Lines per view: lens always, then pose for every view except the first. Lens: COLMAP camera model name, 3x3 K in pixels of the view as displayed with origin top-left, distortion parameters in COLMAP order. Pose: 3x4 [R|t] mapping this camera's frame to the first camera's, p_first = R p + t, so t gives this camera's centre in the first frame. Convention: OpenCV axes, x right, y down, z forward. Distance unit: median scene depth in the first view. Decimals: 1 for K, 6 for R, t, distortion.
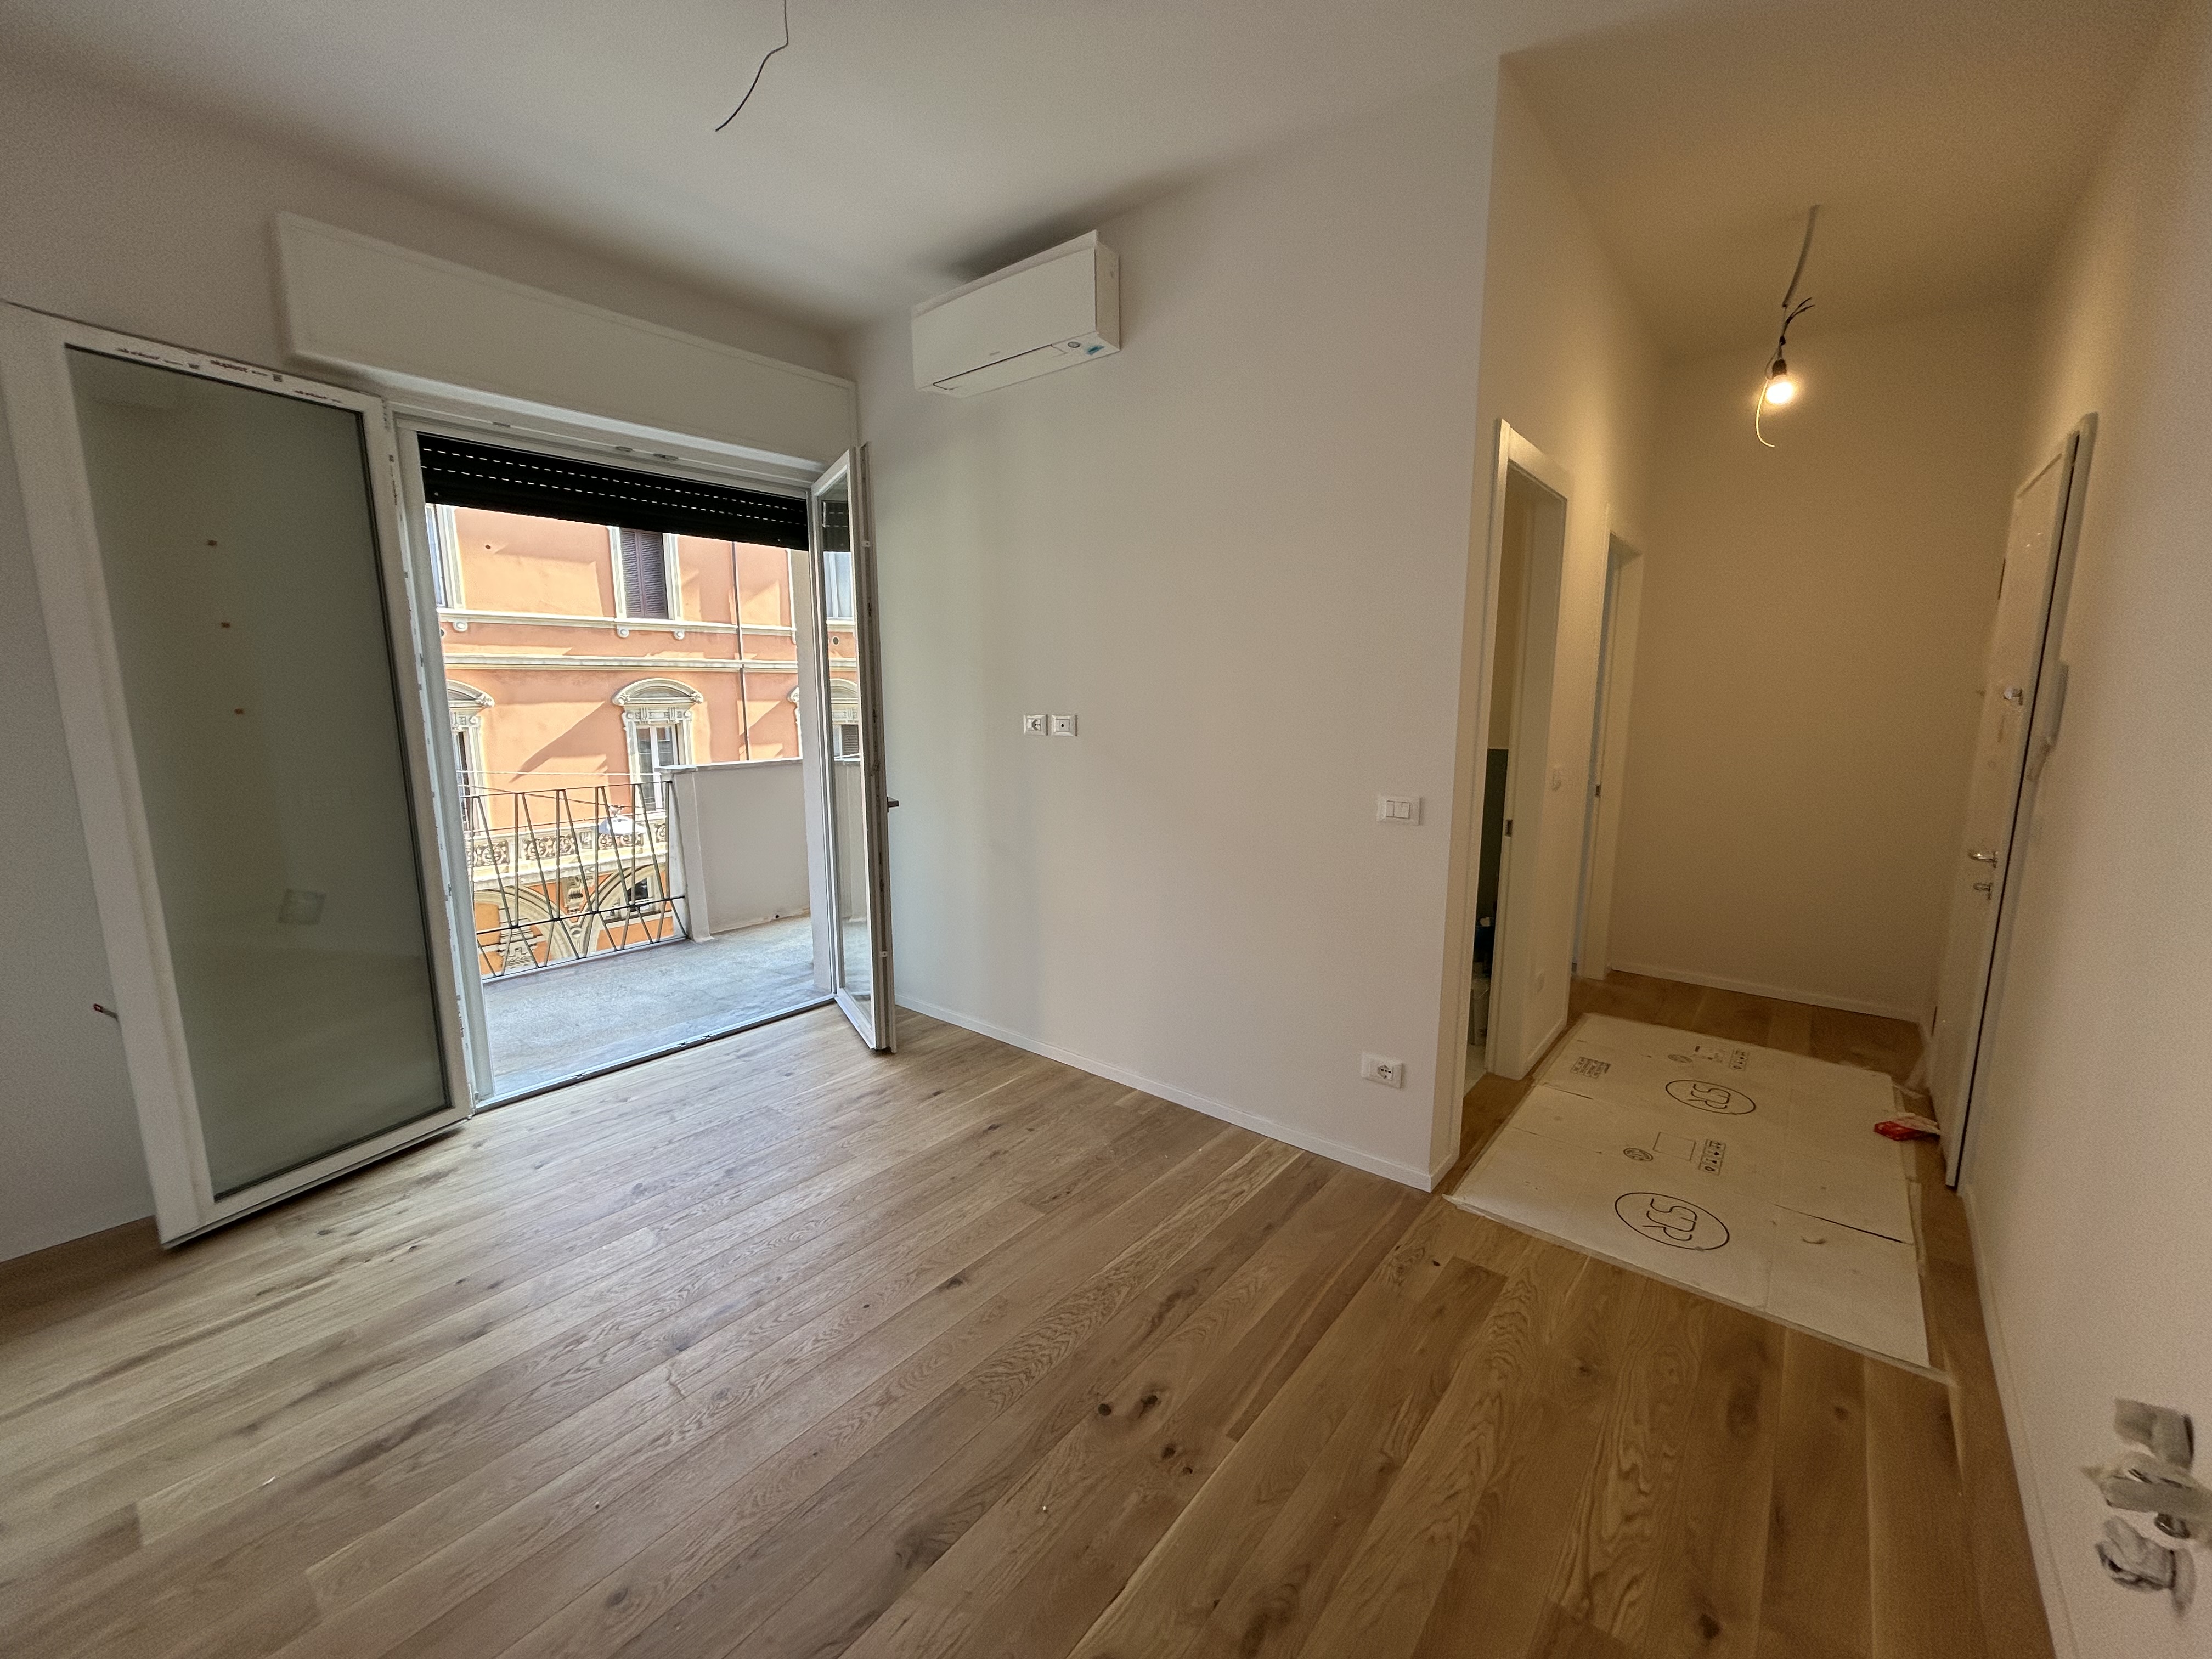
lens RADIAL K [[885.0, 0, 1112.5], [0, 885.0, 824.9], [0, 0, 1]] dist [0.001981, -0.001098]
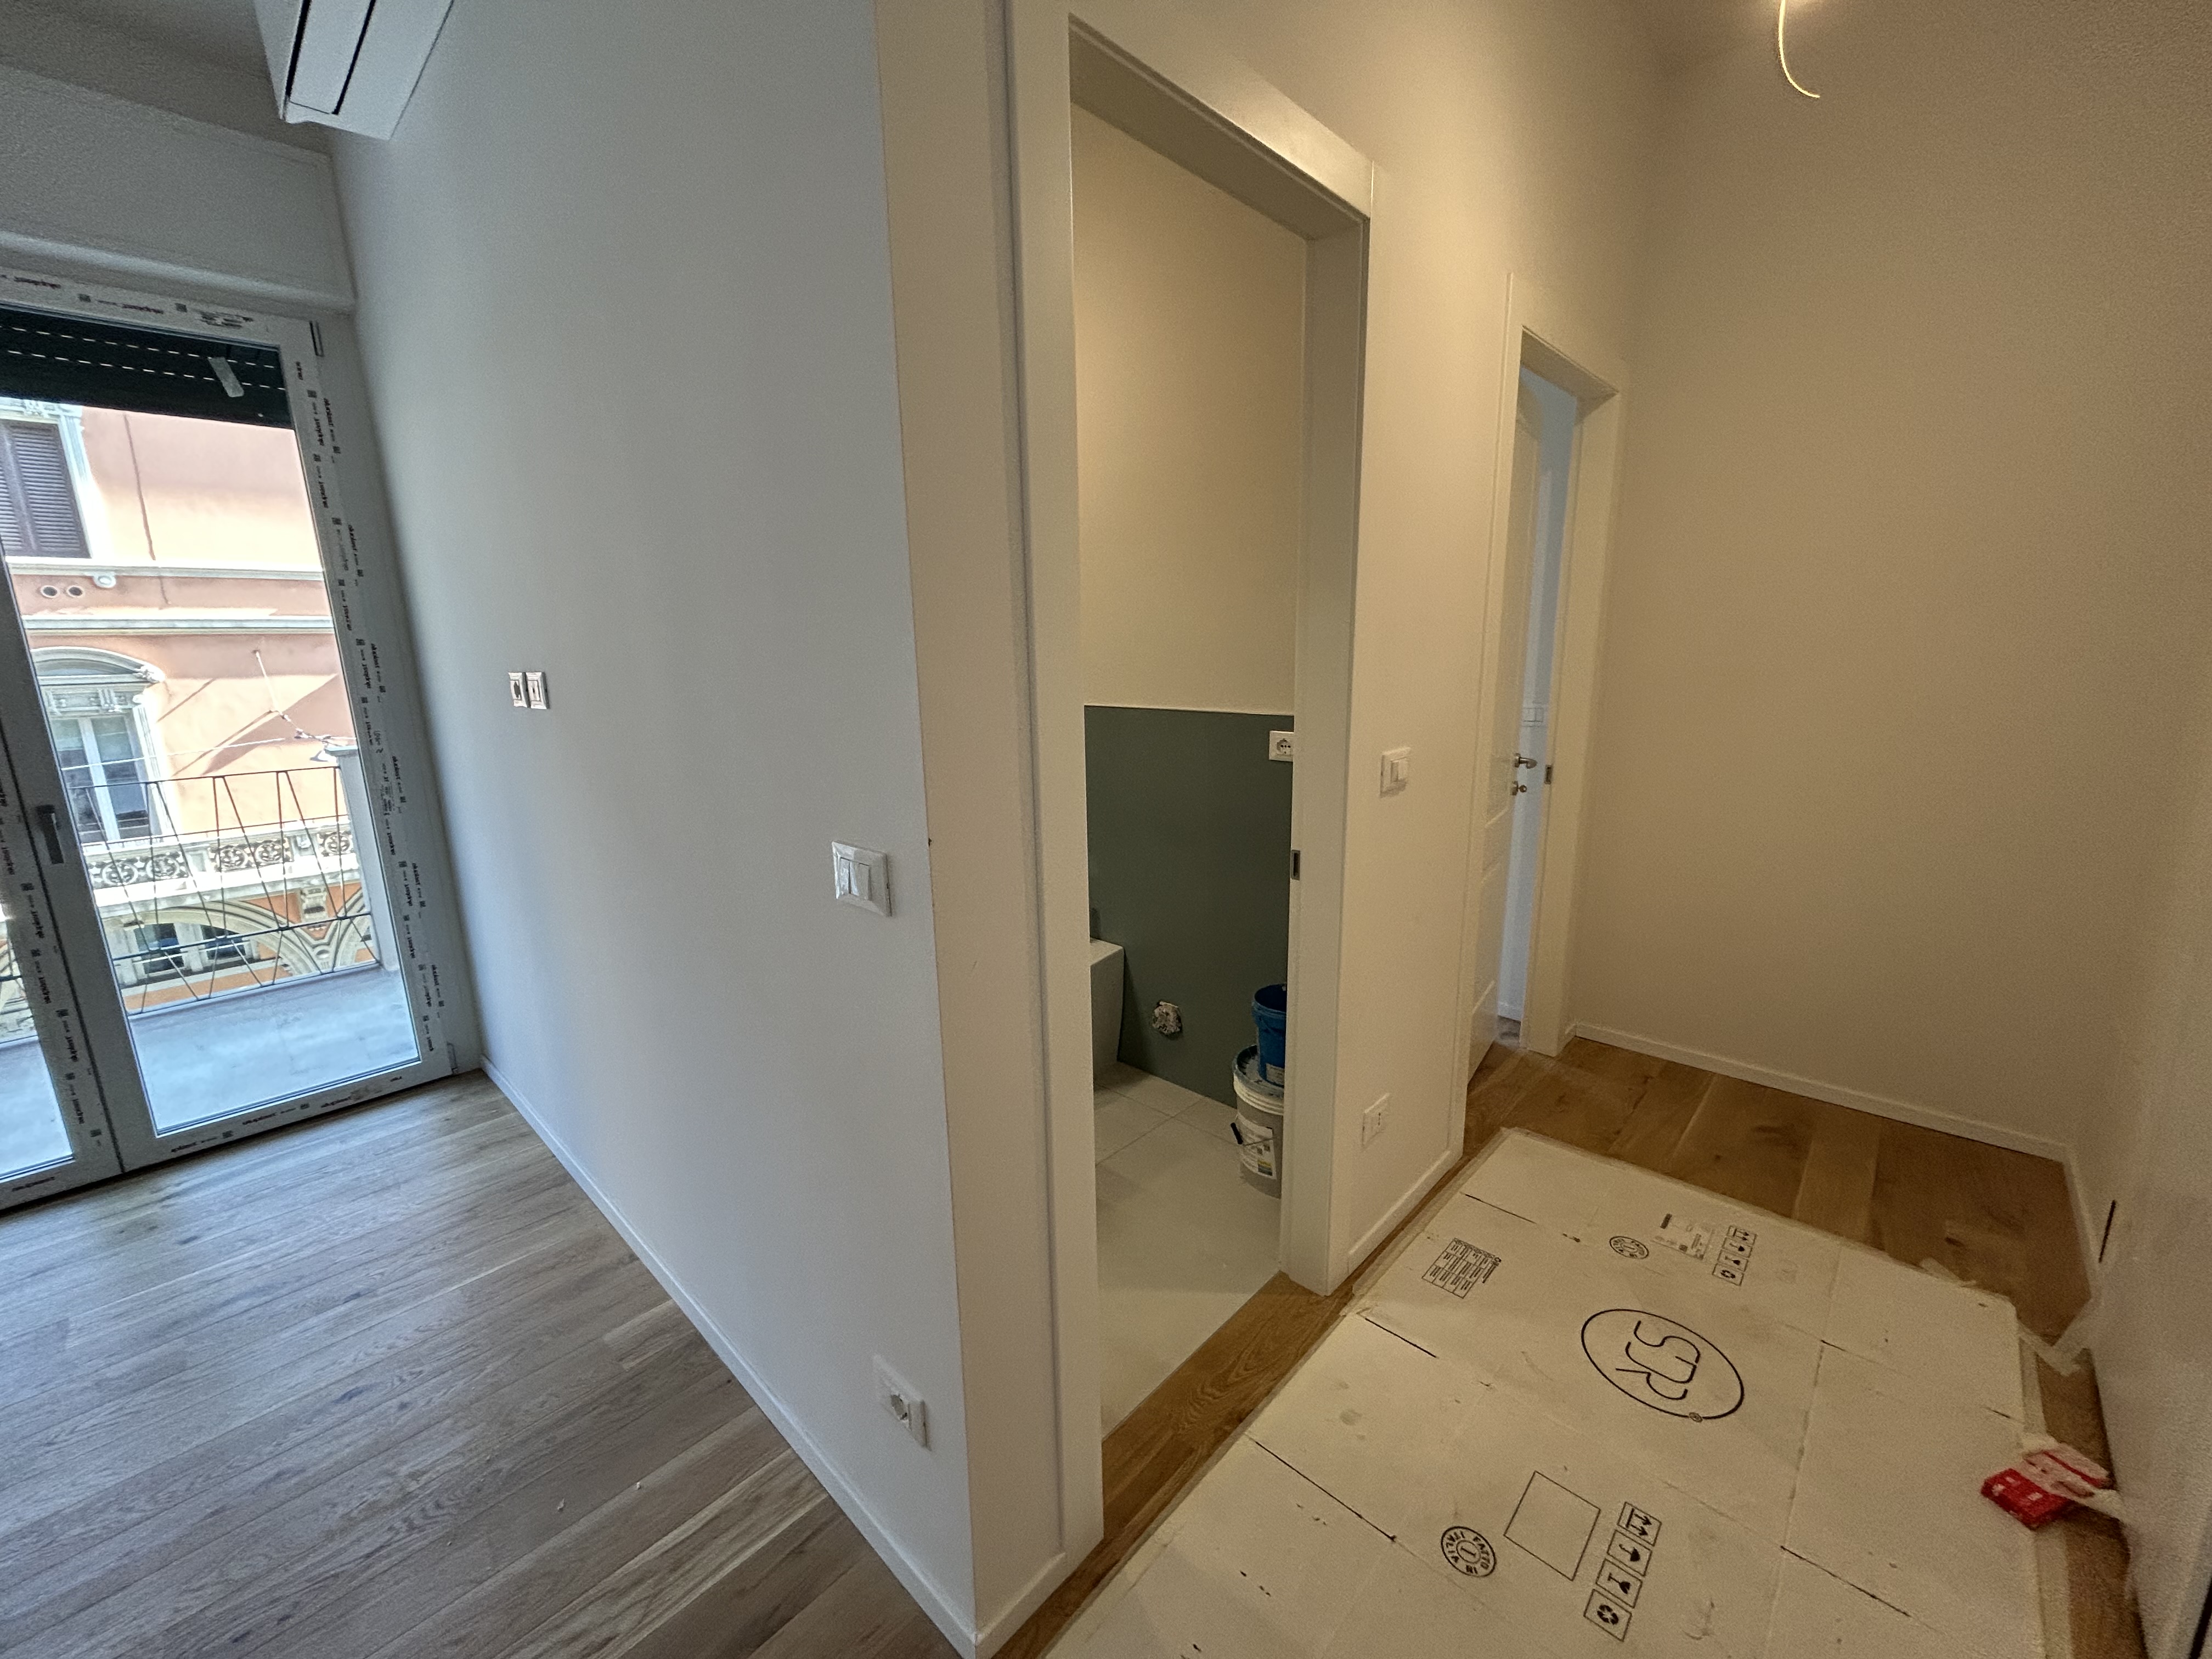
lens RADIAL K [[885.0, 0, 1102.4], [0, 885.0, 828.3], [0, 0, 1]] dist [0.001981, -0.001098]
pose [[0.997141, -0.004349, -0.075433, 0.368198], [0.008263, 0.998631, 0.051650, -0.049468], [0.075105, -0.052125, 0.995812, 0.440642]]
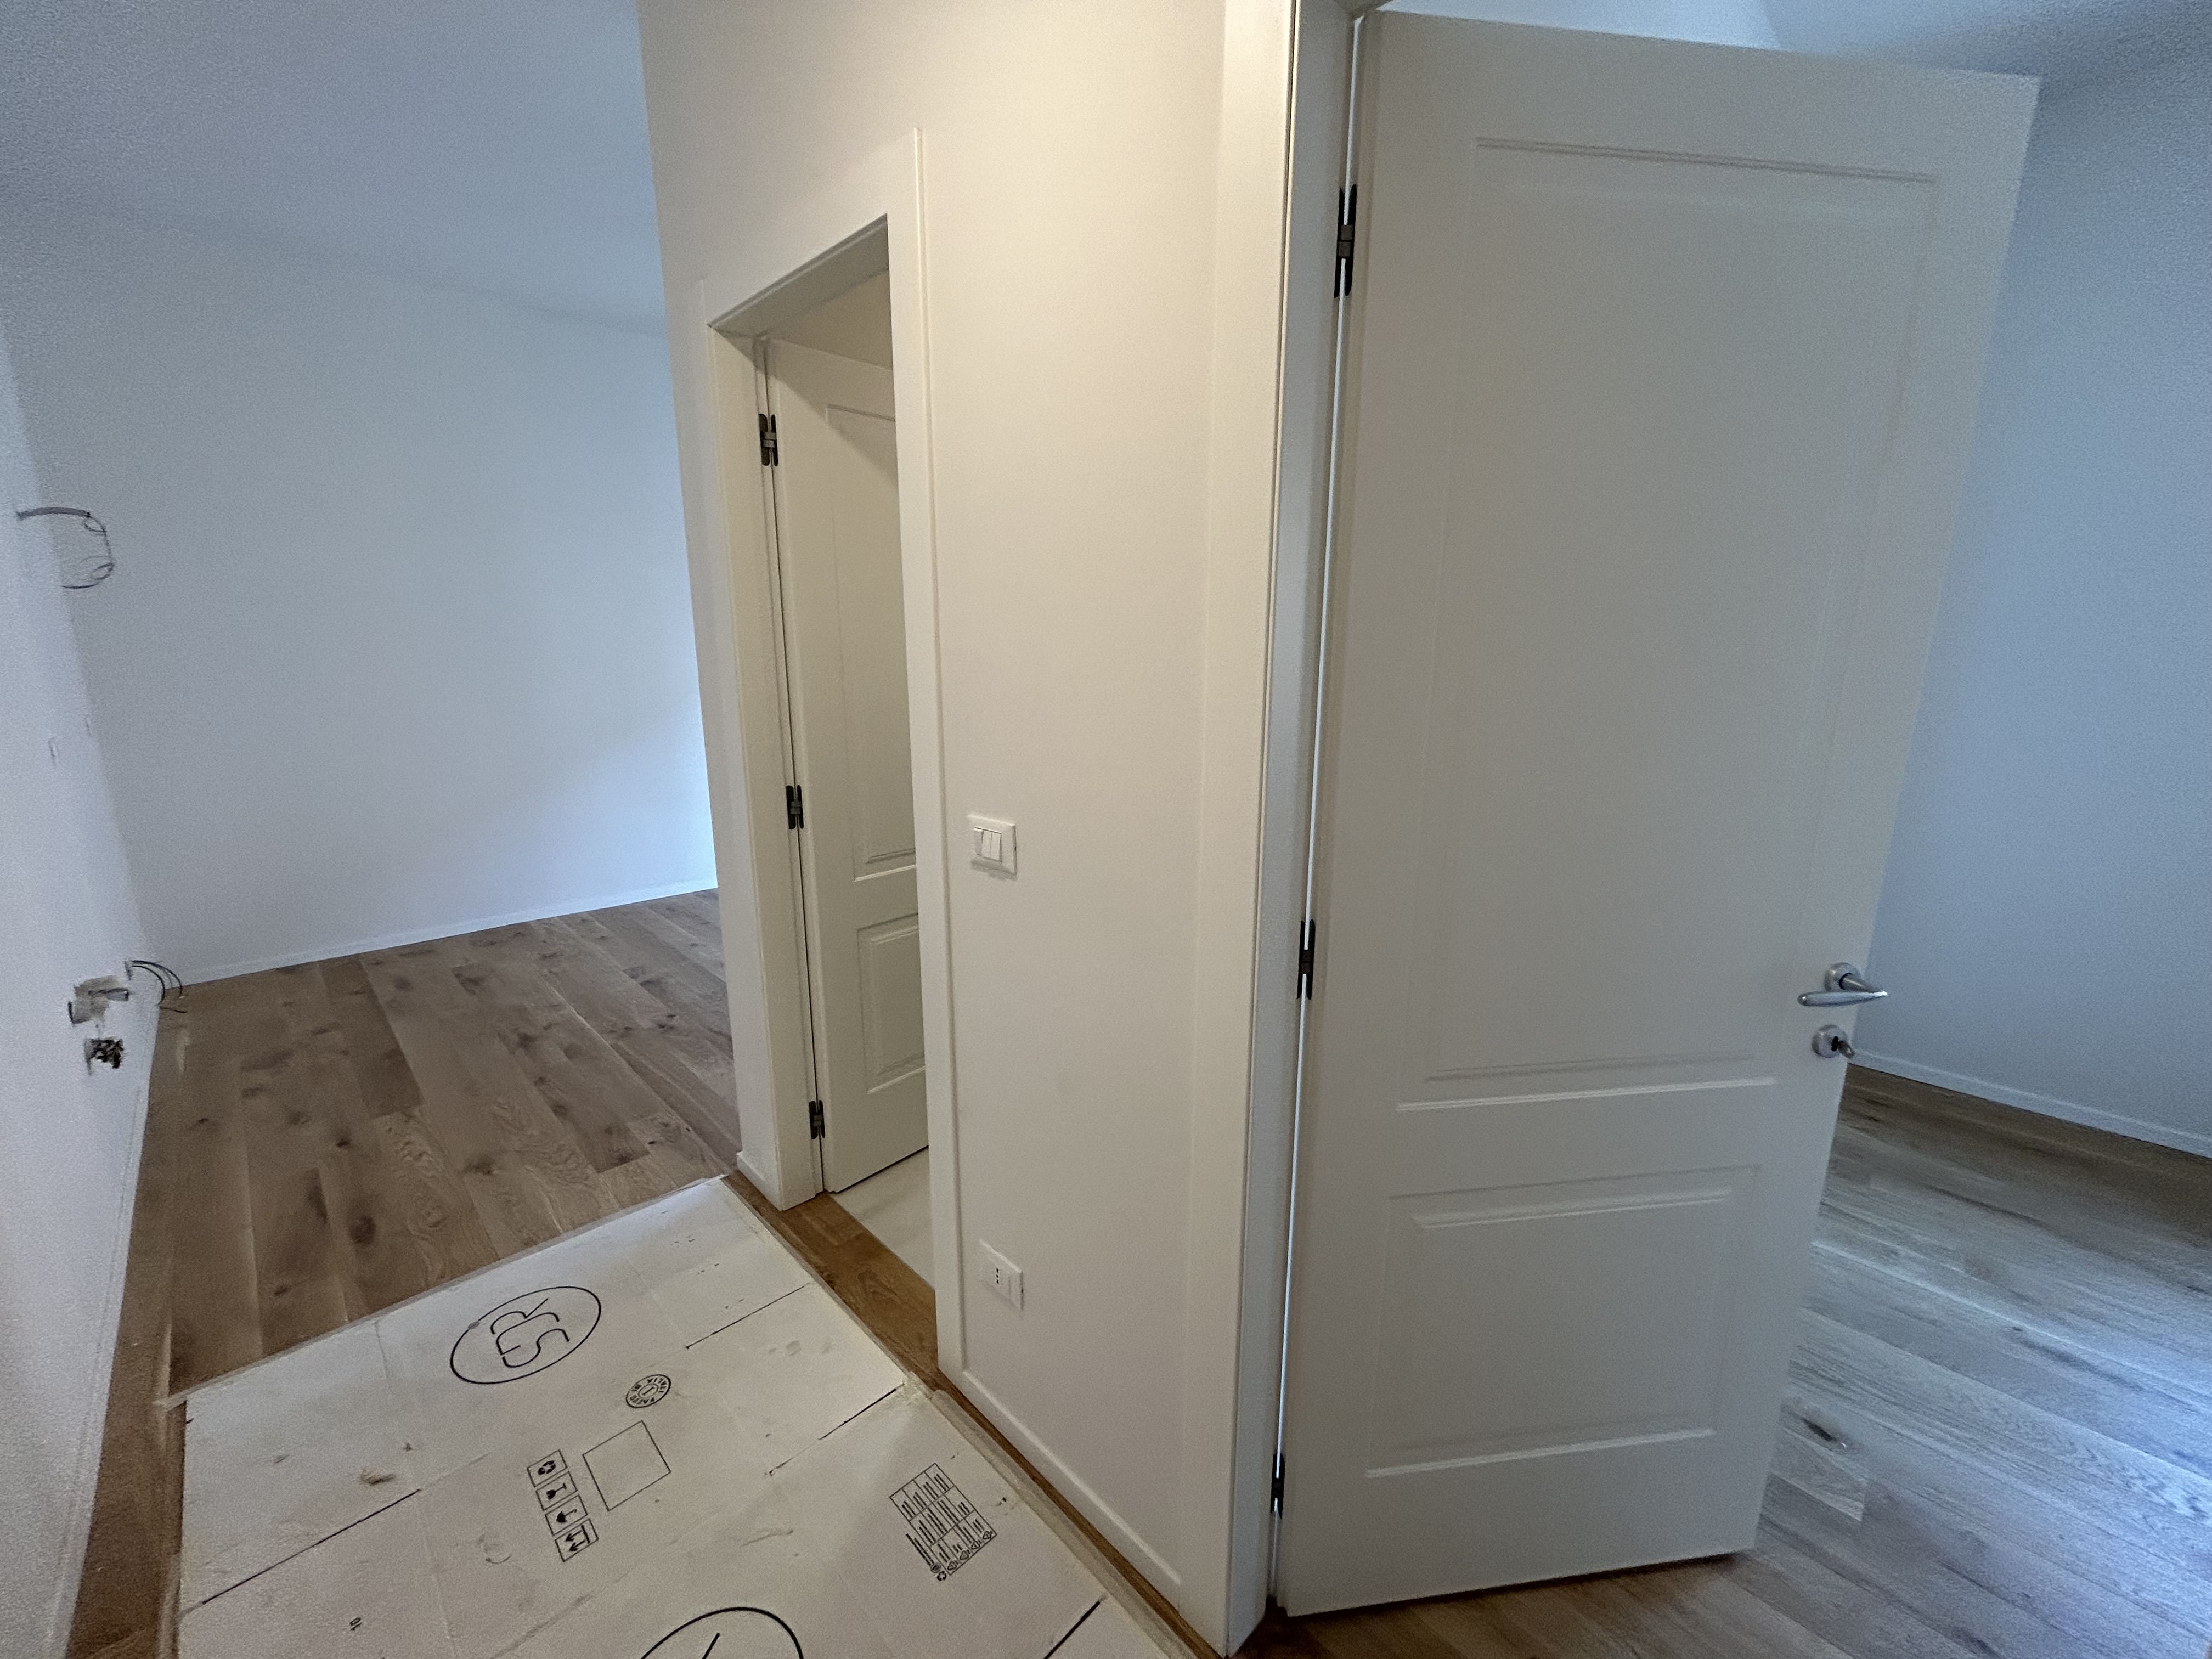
lens RADIAL K [[885.0, 0, 1109.6], [0, 885.0, 840.1], [0, 0, 1]] dist [0.001981, -0.001098]
pose [[-0.109974, 0.216266, -0.970121, 0.923326], [-0.151607, 0.960970, 0.231413, -0.164579], [0.982304, 0.172527, -0.072894, 1.110914]]
